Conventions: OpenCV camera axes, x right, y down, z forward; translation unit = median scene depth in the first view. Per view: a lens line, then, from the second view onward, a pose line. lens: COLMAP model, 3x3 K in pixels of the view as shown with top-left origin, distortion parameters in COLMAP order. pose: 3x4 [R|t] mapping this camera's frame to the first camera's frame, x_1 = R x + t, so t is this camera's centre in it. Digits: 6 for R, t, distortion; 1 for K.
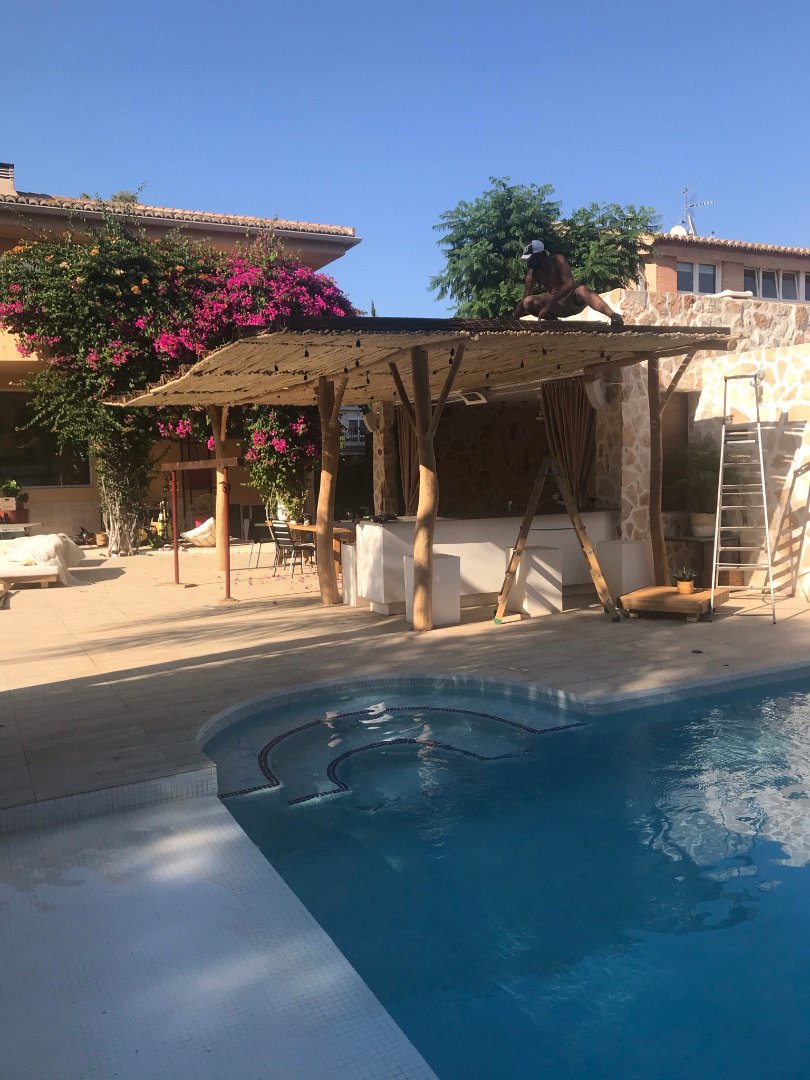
lens RADIAL K [[909.0, 0, 396.6], [0, 909.0, 526.7], [0, 0, 1]] dist [0.004963, 0.028353]
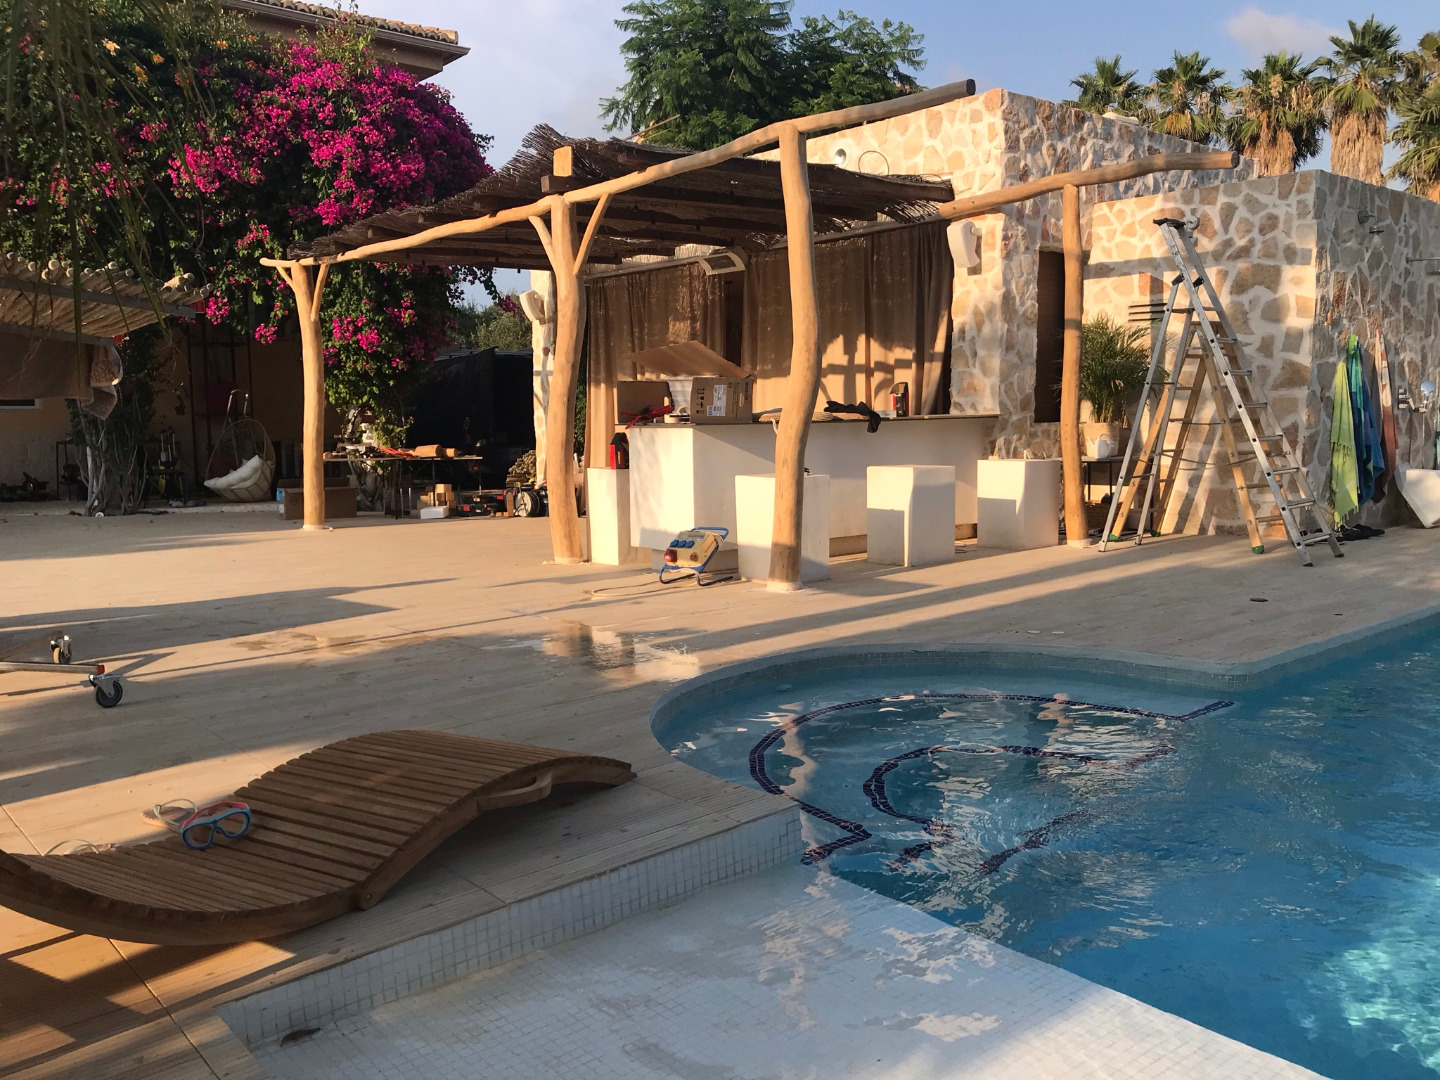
lens RADIAL K [[1212.0, 0, 707.0], [0, 1212.0, 511.6], [0, 0, 1]] dist [0.004963, 0.028353]
pose [[0.970649, -0.005339, 0.240440, -0.113822], [0.003373, 0.999957, 0.008587, 0.027398], [-0.240475, -0.007524, 0.970626, 0.104826]]
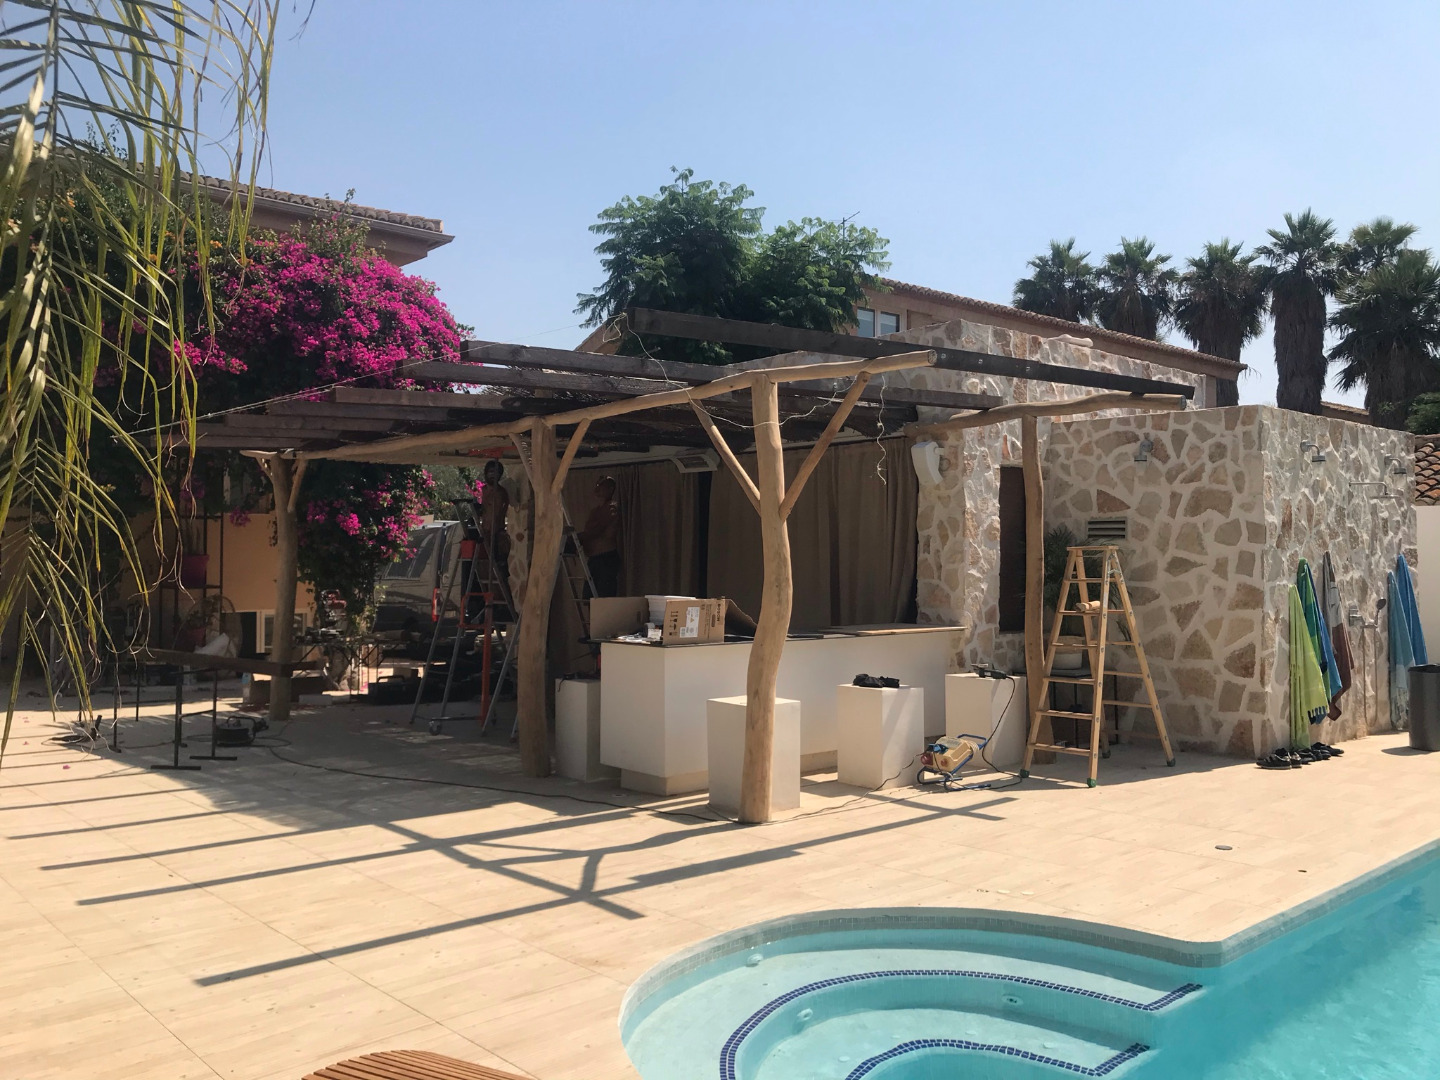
lens RADIAL K [[1212.0, 0, 702.1], [0, 1212.0, 509.6], [0, 0, 1]] dist [0.004963, 0.028353]
pose [[0.964258, 0.039769, 0.261964, -0.119393], [-0.009535, 0.993240, -0.115685, 0.000063], [-0.264794, 0.109053, 0.958119, 0.095143]]
